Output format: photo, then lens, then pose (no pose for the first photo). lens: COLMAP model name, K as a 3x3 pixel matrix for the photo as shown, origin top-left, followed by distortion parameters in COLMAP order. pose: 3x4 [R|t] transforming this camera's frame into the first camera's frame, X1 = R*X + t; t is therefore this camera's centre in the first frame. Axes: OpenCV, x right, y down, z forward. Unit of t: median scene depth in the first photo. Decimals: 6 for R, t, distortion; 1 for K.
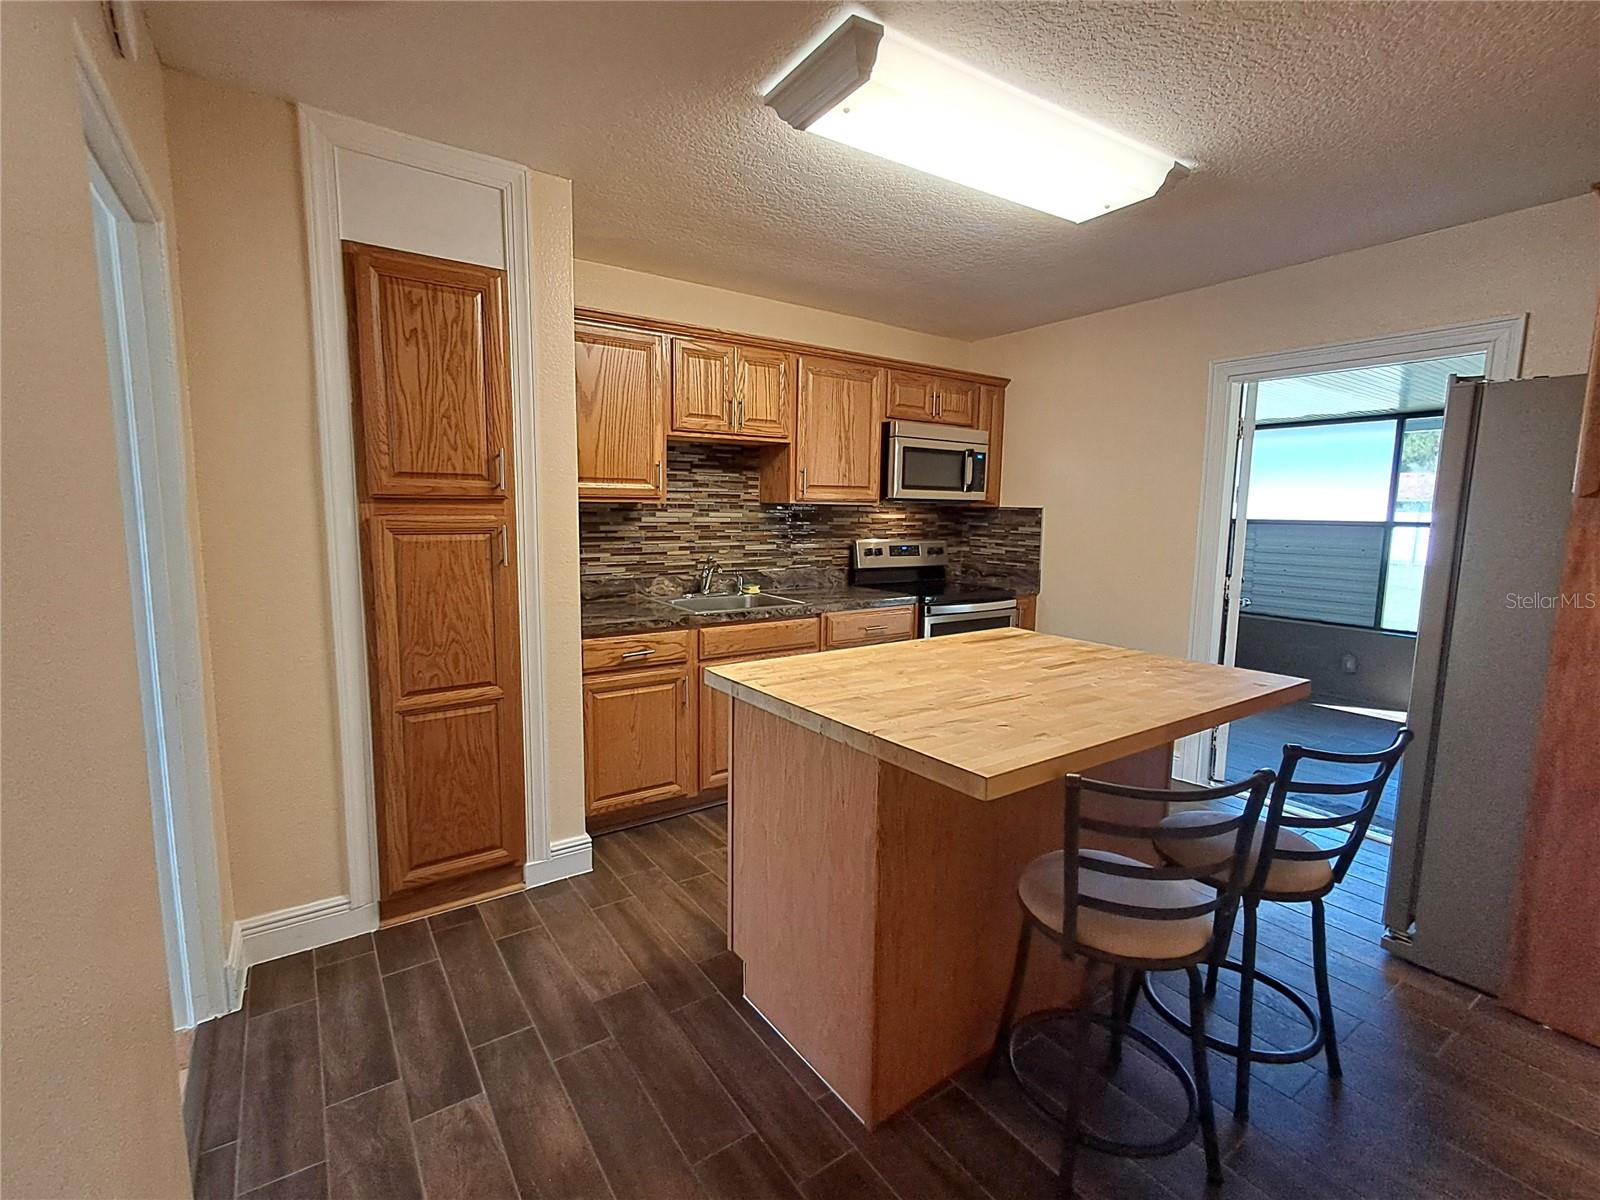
lens RADIAL K [[740.4, 0, 798.6], [0, 740.4, 591.3], [0, 0, 1]] dist [0.003383, 0.001186]
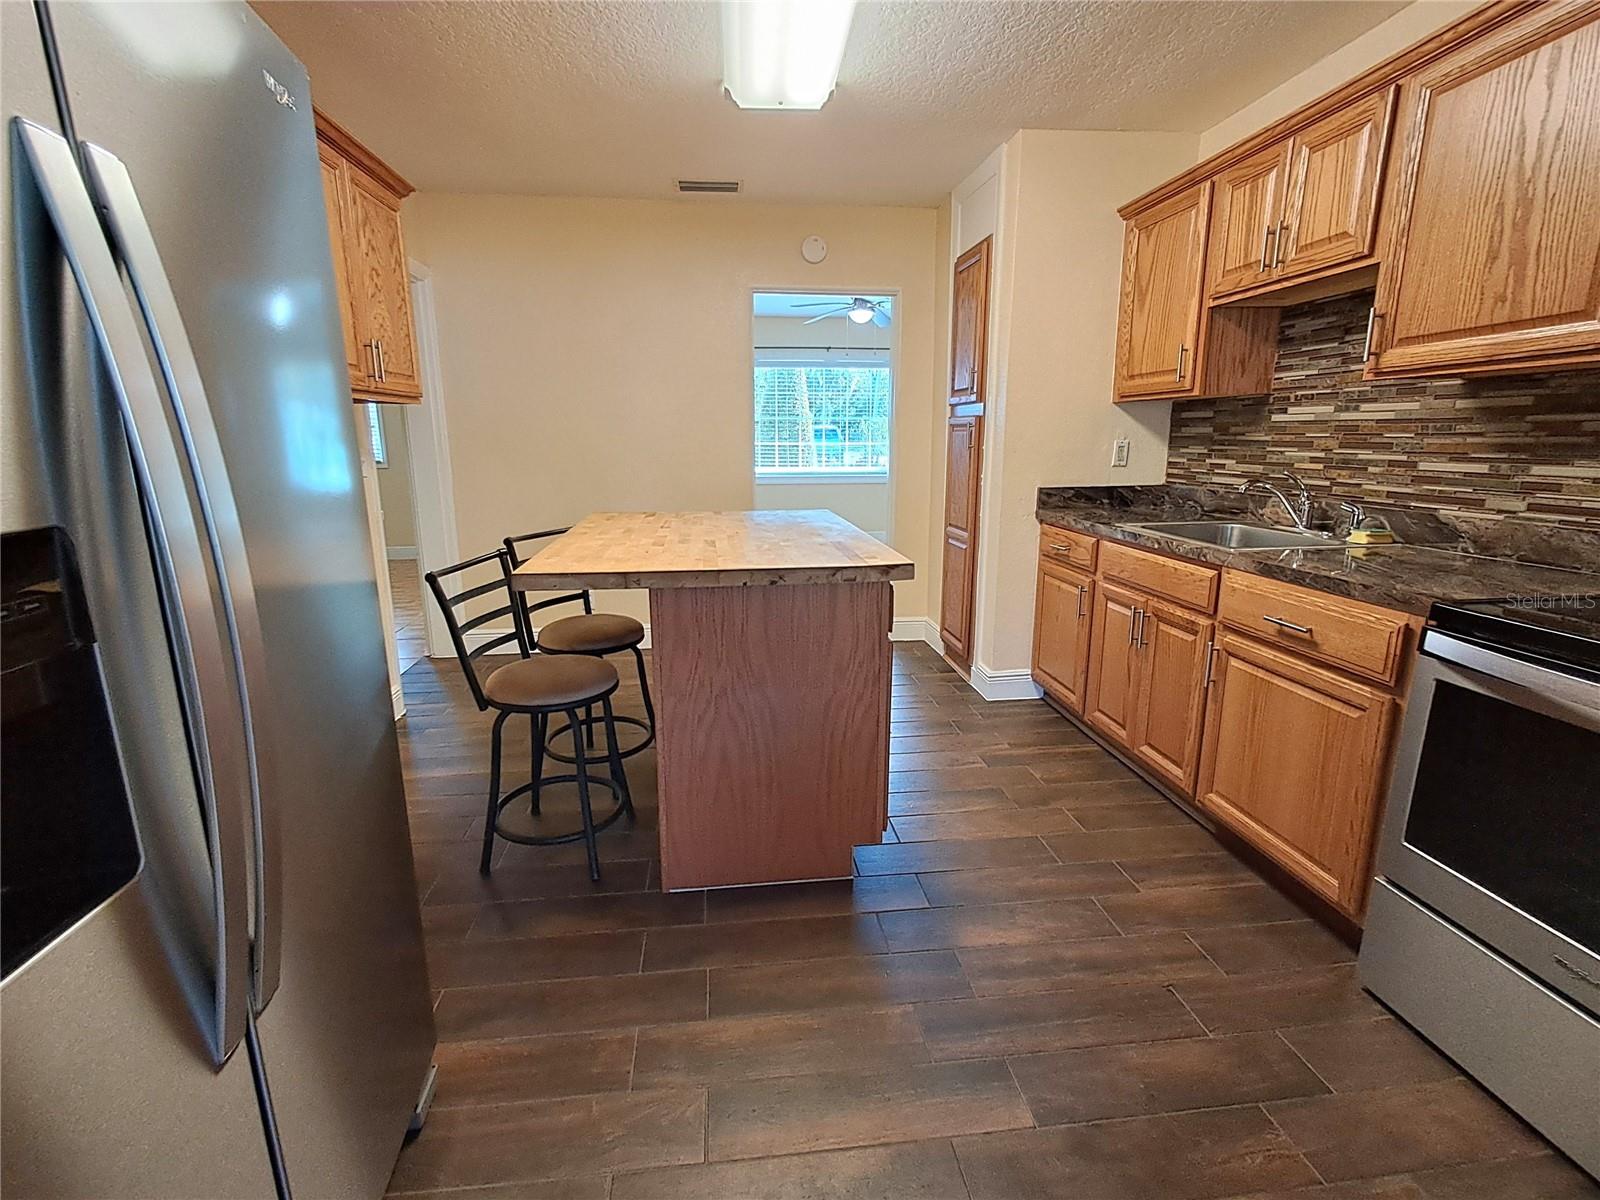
lens RADIAL K [[740.4, 0, 802.7], [0, 740.4, 600.9], [0, 0, 1]] dist [0.003383, 0.001186]
pose [[-0.480326, 0.181034, -0.858204, 0.677458], [-0.105966, 0.959322, 0.261672, -0.061747], [0.870665, 0.216628, -0.441604, 0.910395]]
